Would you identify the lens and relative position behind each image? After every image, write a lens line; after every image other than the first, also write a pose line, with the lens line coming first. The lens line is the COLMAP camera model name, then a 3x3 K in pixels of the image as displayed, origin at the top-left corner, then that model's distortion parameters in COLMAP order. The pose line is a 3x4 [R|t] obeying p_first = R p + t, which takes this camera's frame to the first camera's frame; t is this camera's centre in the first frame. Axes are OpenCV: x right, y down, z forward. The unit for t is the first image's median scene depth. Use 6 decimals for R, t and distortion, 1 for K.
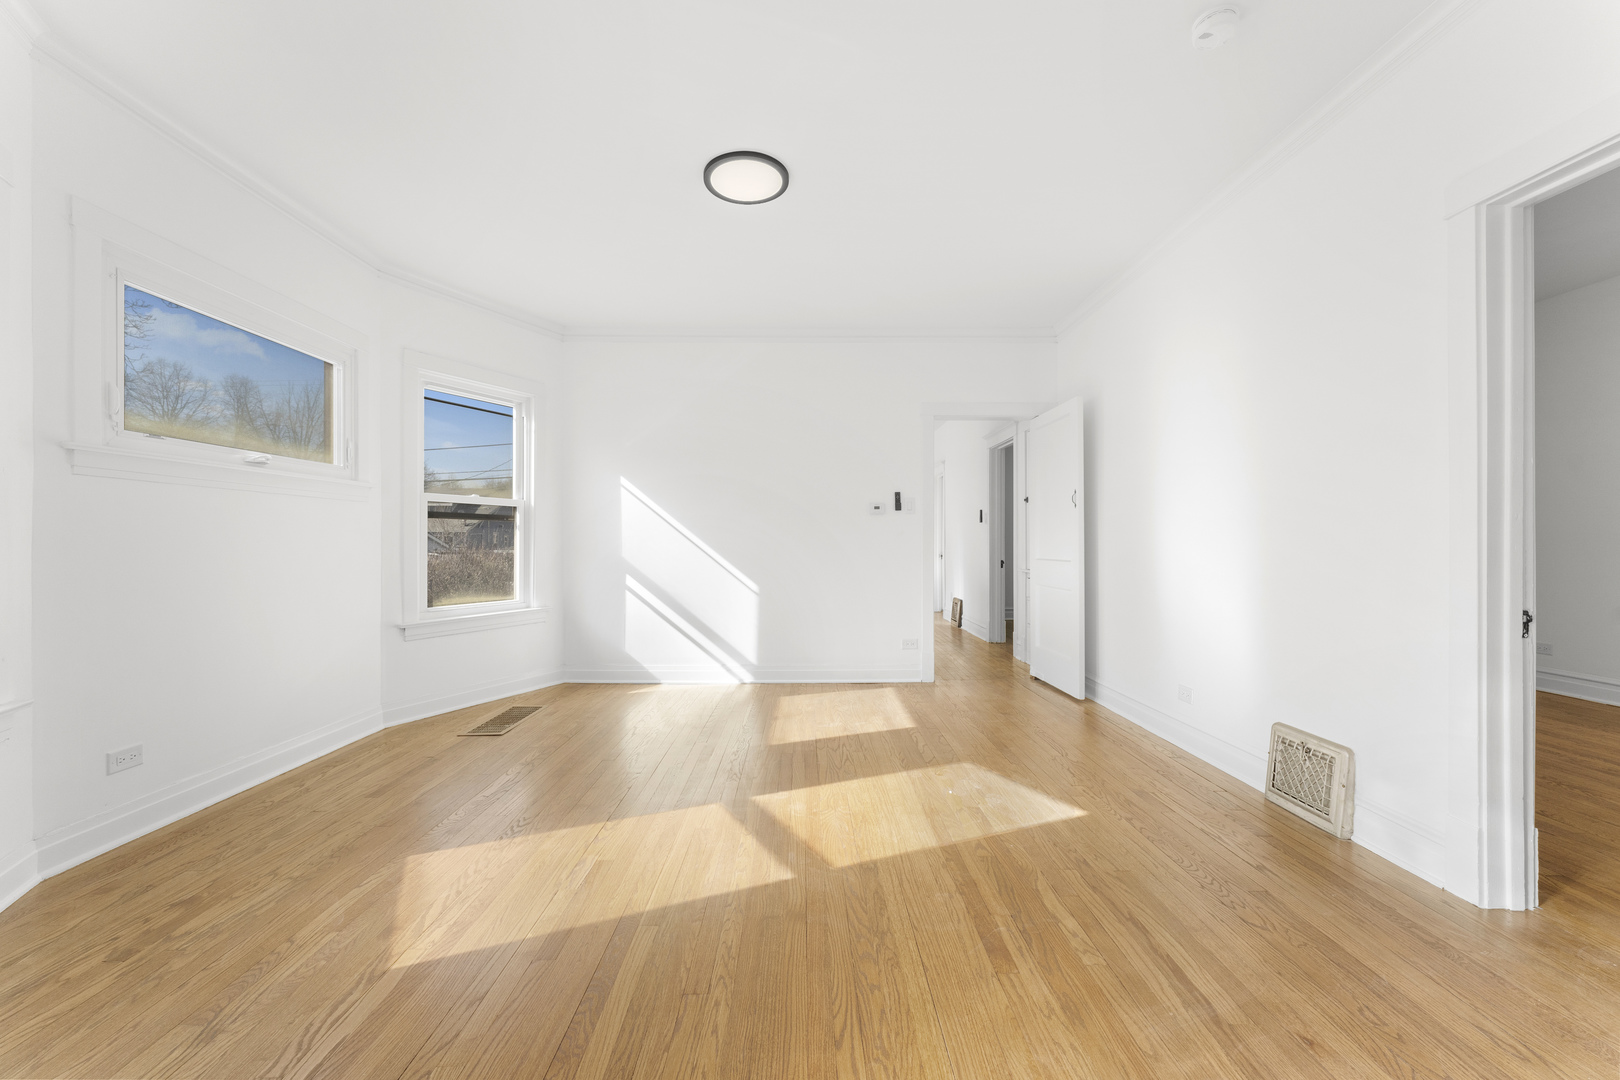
lens RADIAL K [[644.0, 0, 814.2], [0, 644.0, 535.6], [0, 0, 1]] dist [0.000073, -0.000010]
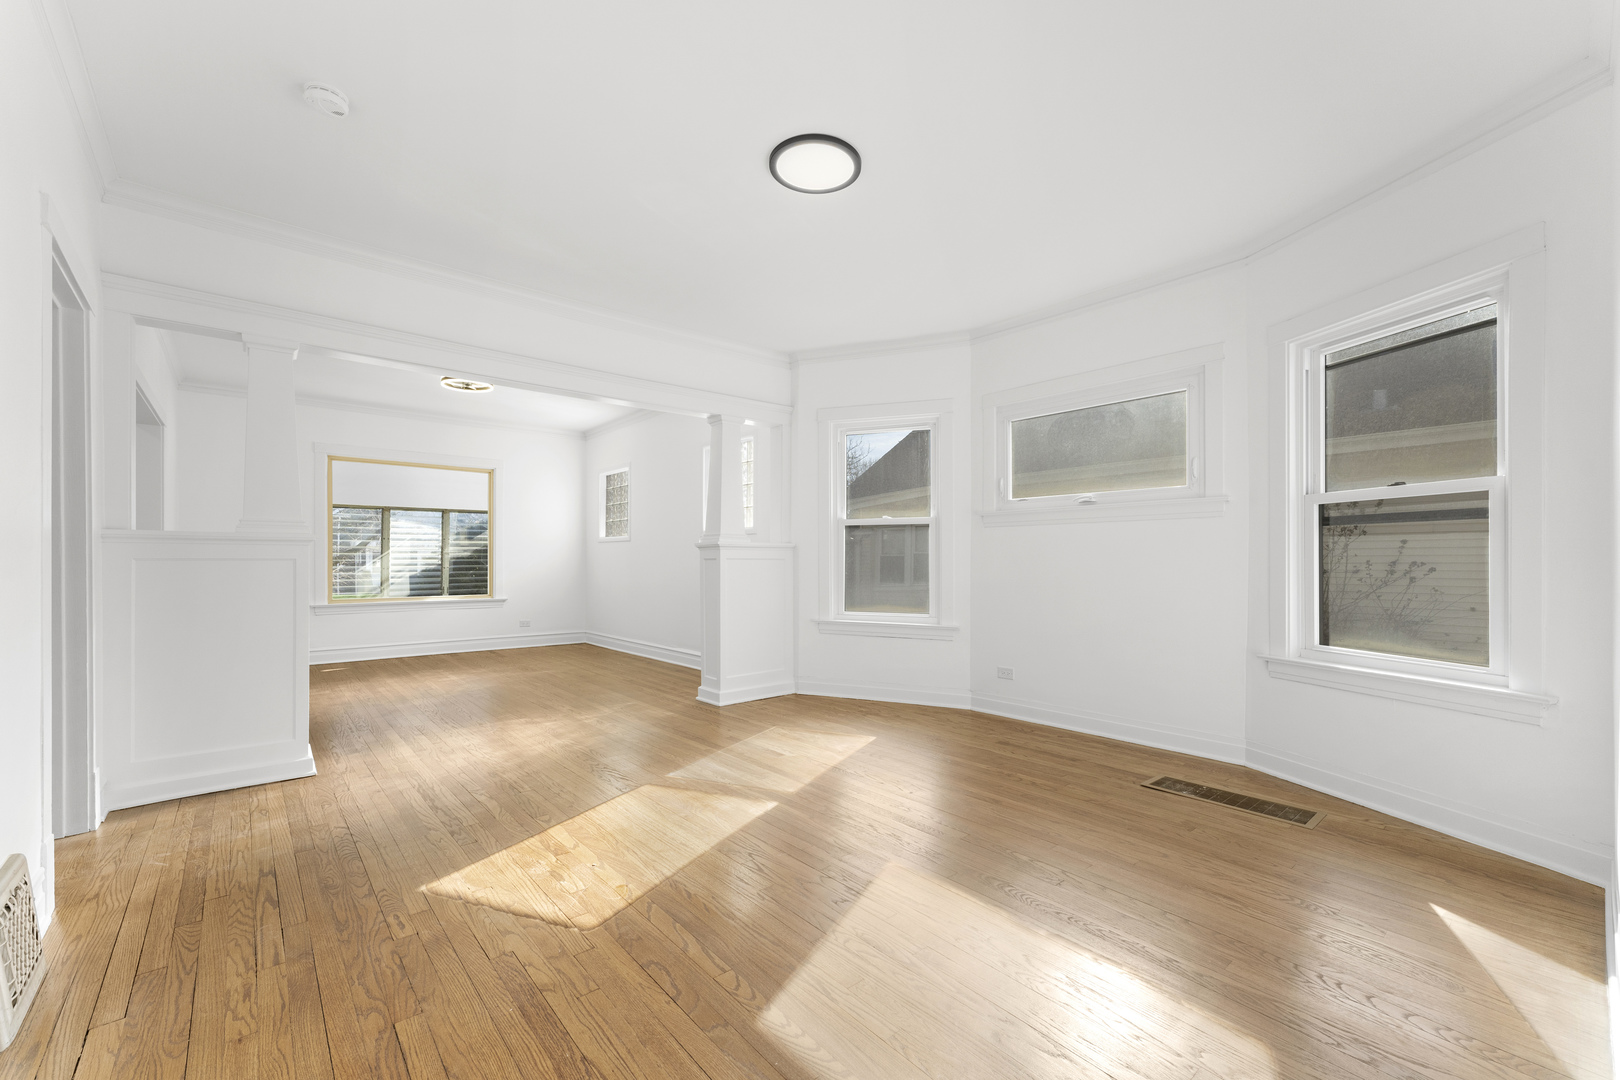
lens RADIAL K [[651.8, 0, 802.9], [0, 651.8, 560.2], [0, 0, 1]] dist [0.003175, 0.000180]
pose [[-0.770170, 0.001147, -0.637838, 0.513198], [0.008360, 0.999931, -0.008296, 0.019199], [0.637784, -0.011721, -0.770126, 1.734054]]
